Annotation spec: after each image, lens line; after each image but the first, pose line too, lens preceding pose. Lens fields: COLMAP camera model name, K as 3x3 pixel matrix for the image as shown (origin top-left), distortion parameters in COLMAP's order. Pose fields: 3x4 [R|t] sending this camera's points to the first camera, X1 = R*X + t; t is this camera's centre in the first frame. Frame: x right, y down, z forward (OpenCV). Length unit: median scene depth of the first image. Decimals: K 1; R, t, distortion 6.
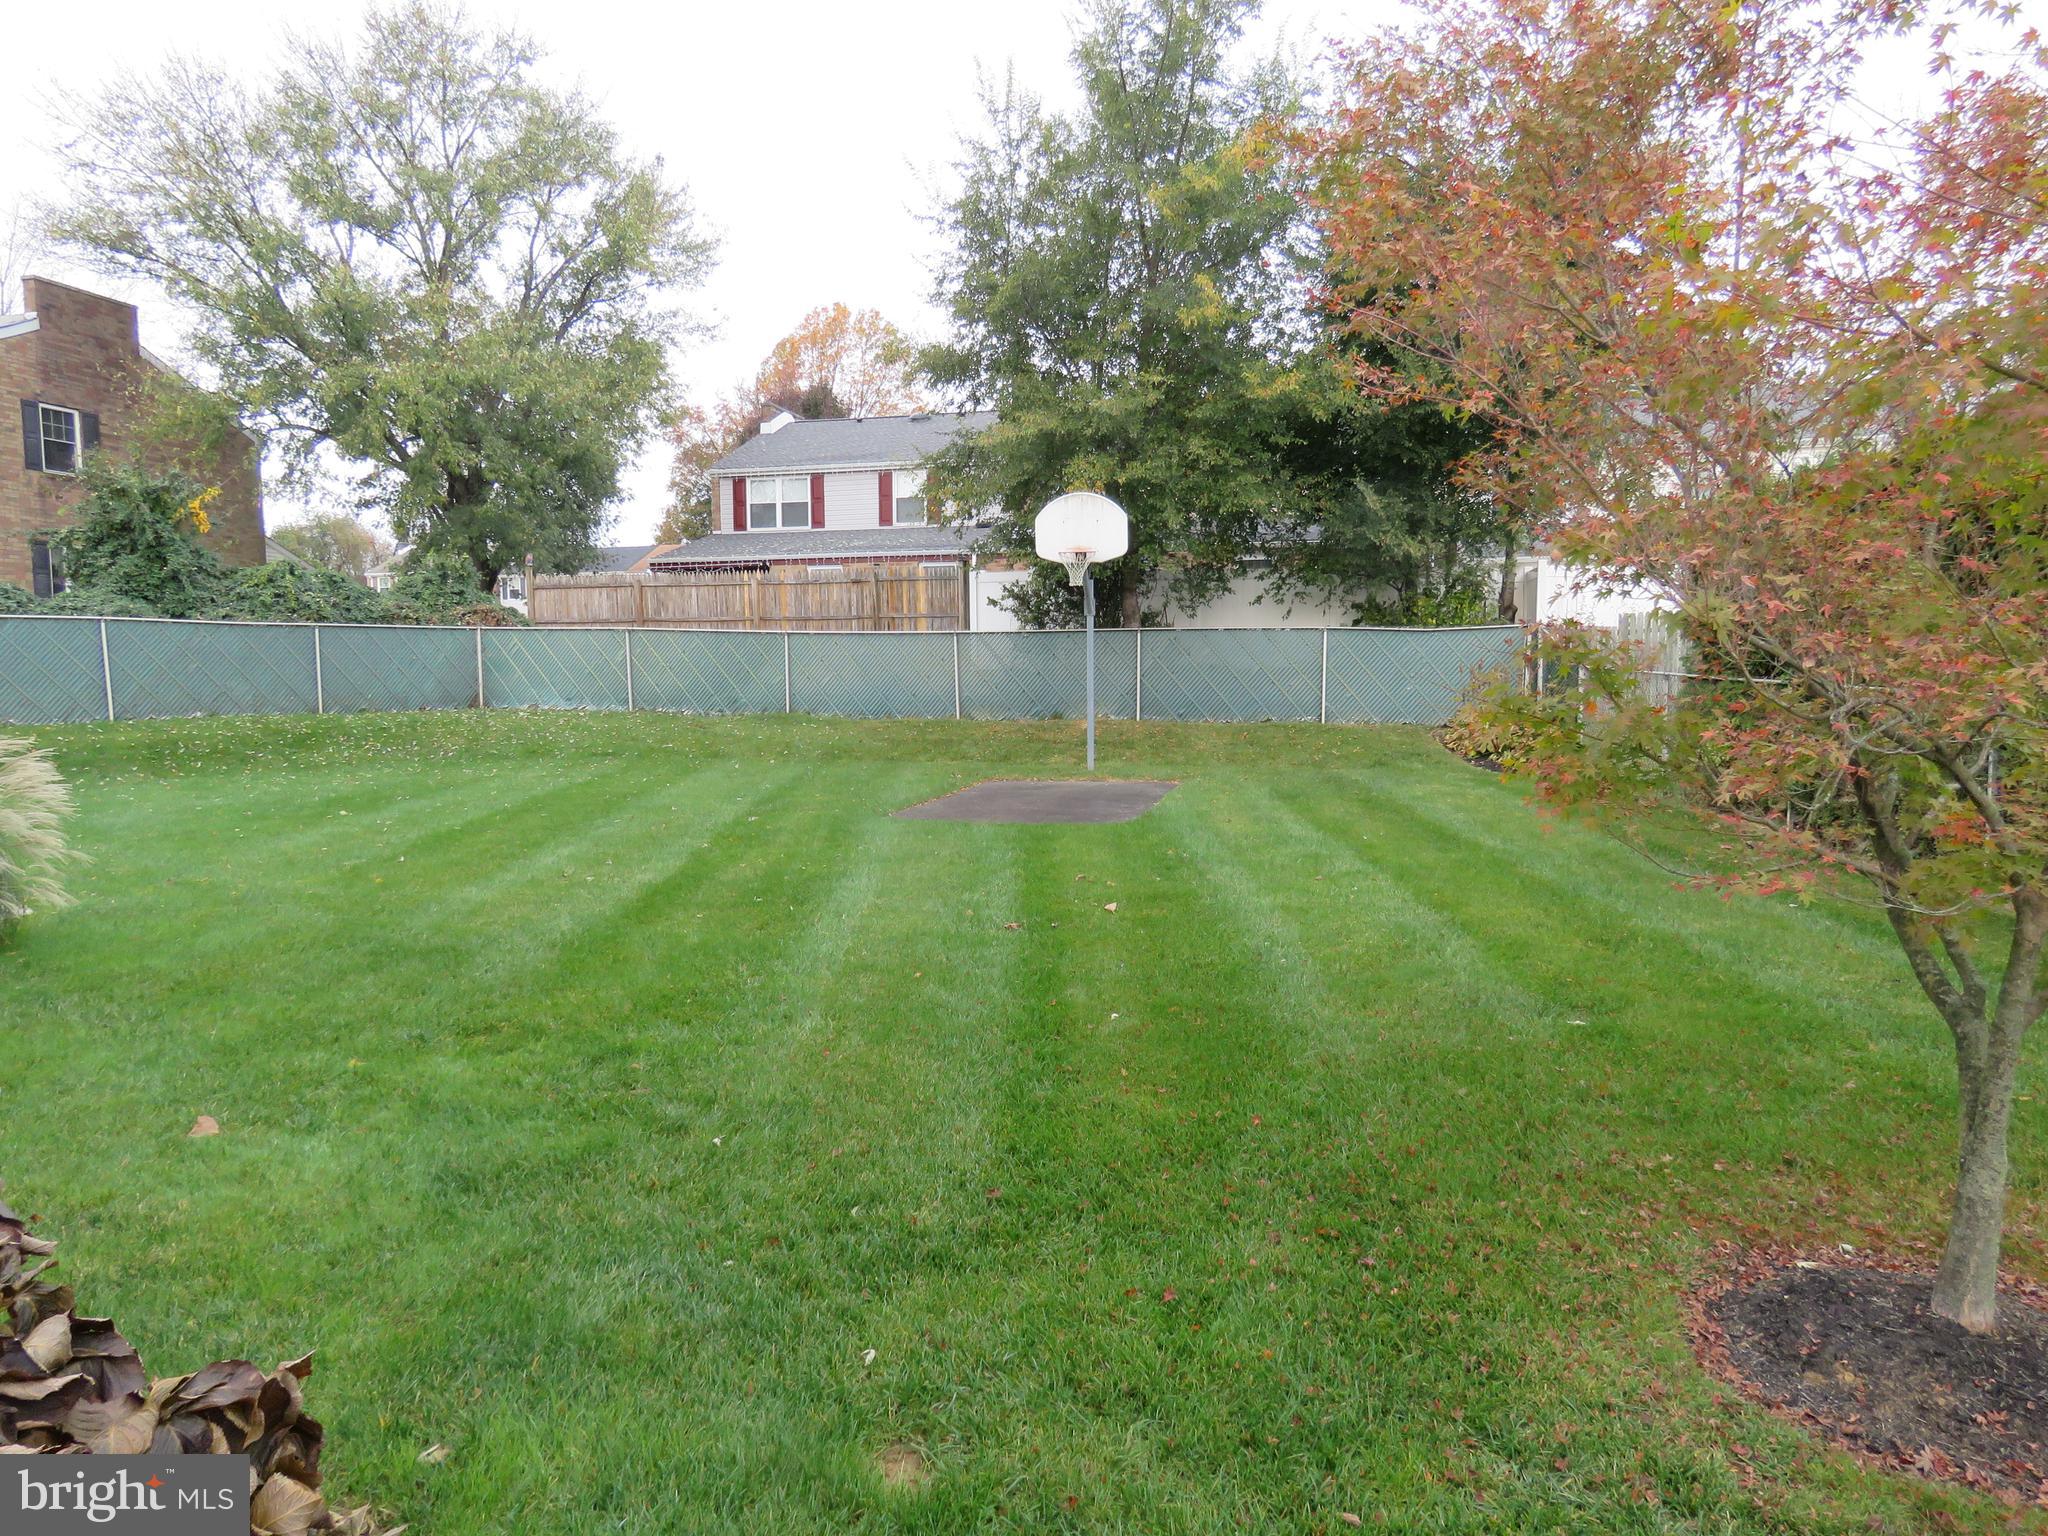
lens RADIAL K [[1285.6, 0, 1024.0], [0, 1285.6, 773.3], [0, 0, 1]] dist [0.000422, -0.002058]
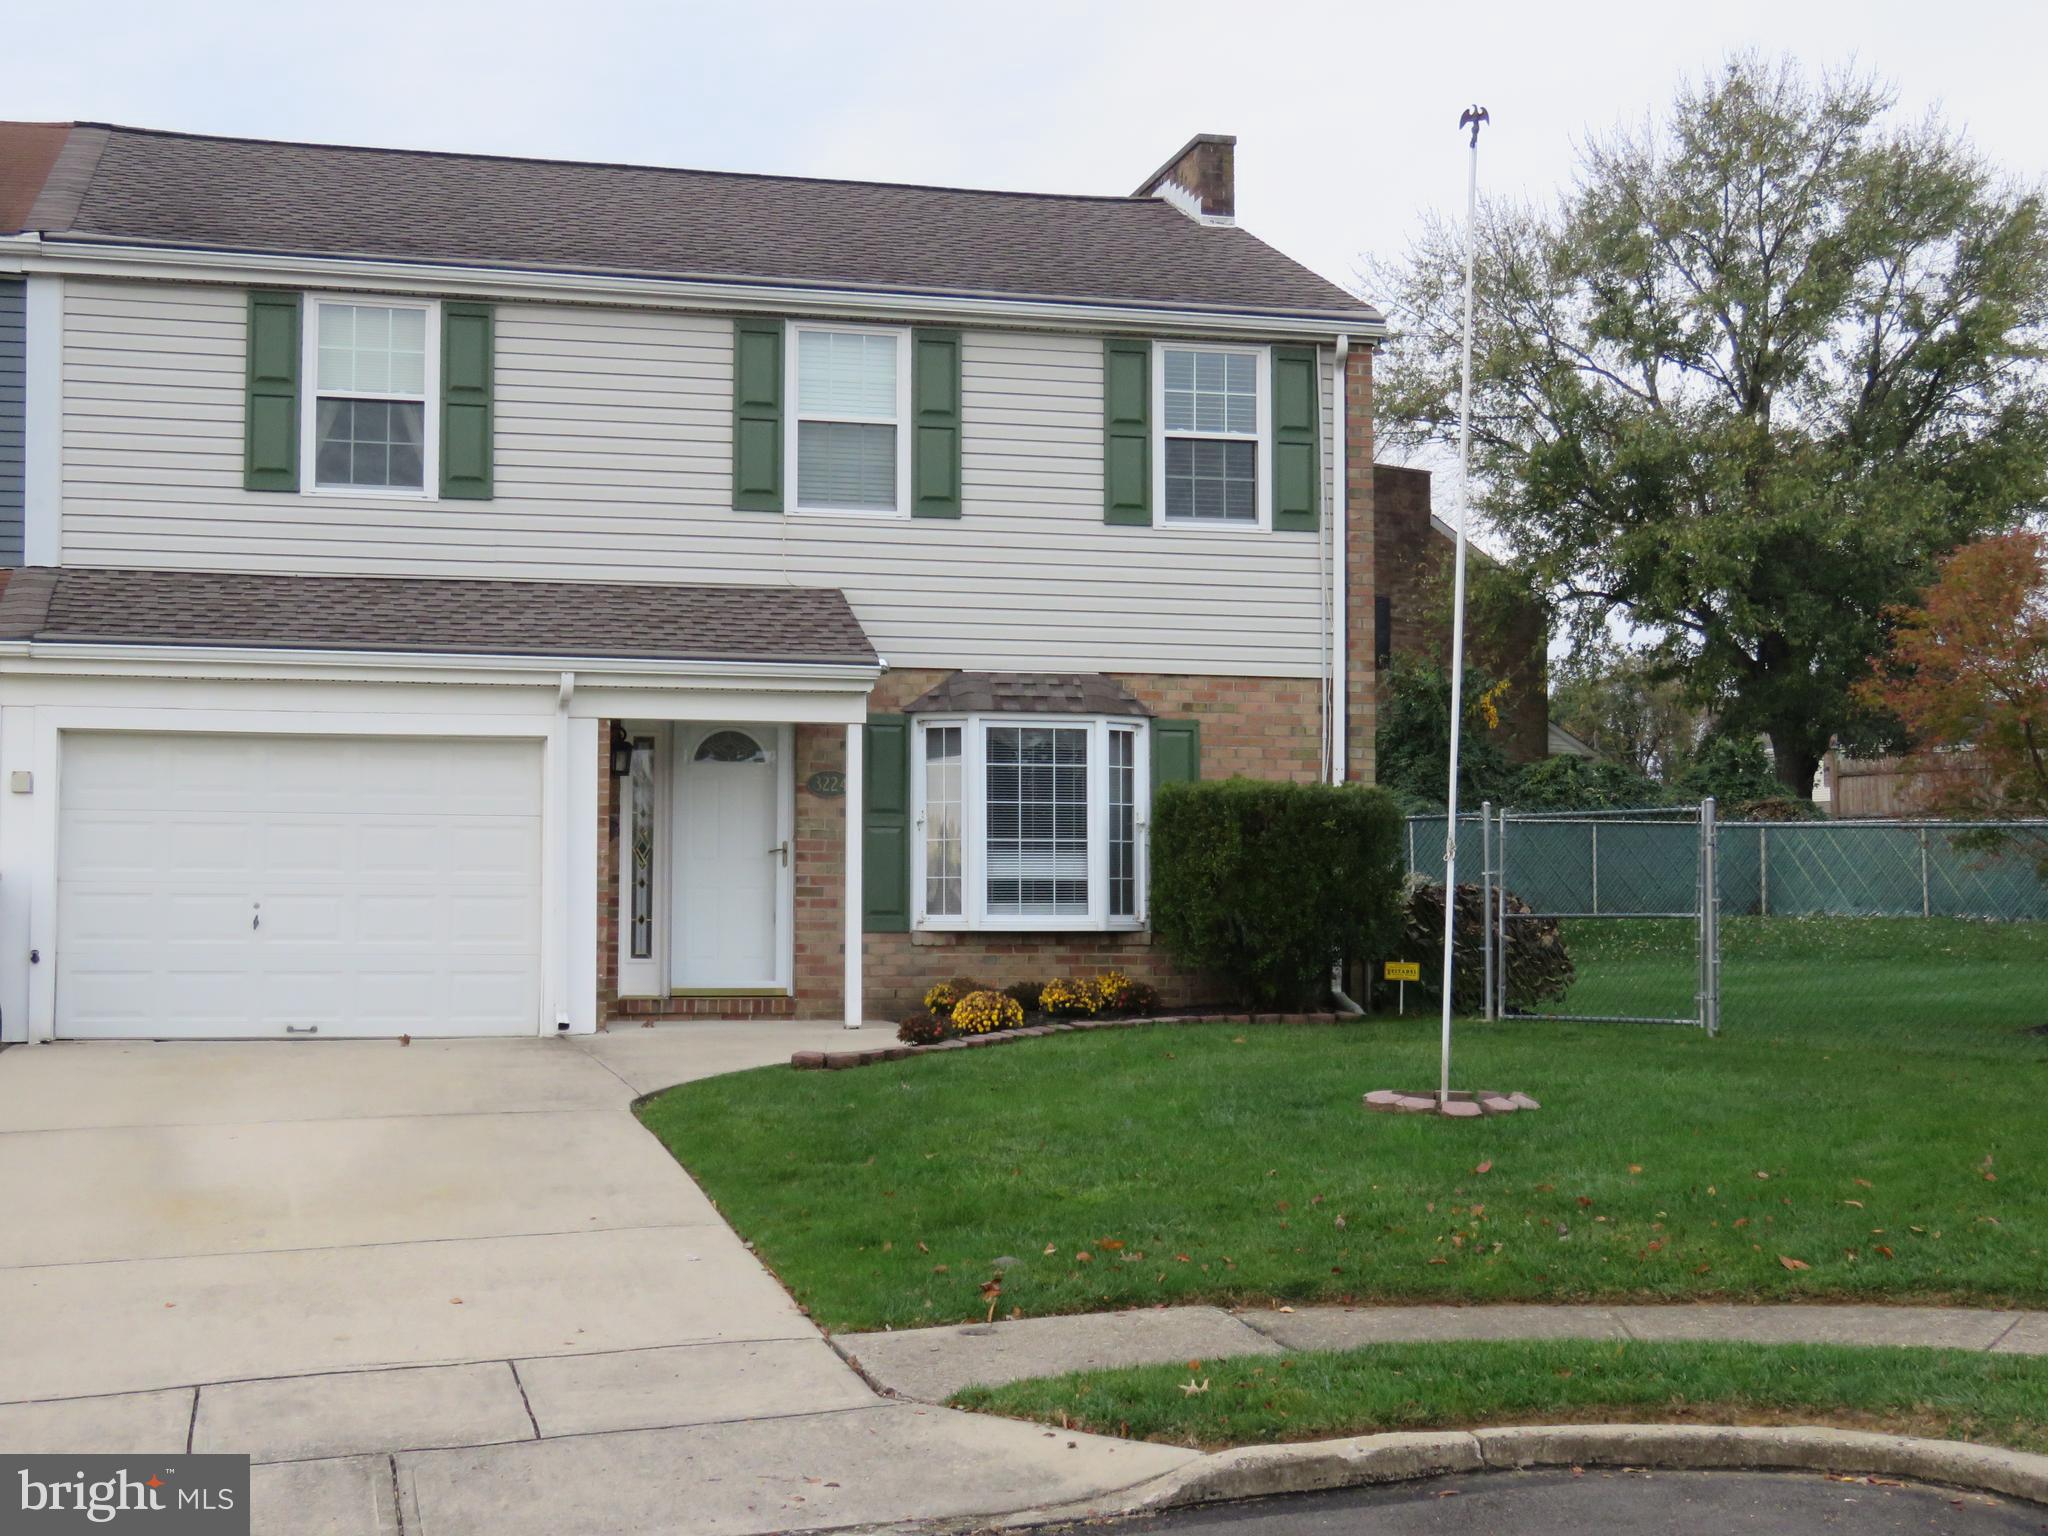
lens RADIAL K [[2832.6, 0, 1023.4], [0, 2832.6, 768.0], [0, 0, 1]] dist [0.027727, 0.000000]
pose [[0.759674, -0.031729, -0.649530, 0.364820], [-0.061128, 0.990903, -0.119898, 0.090865], [0.647425, 0.130788, 0.750823, -0.632429]]
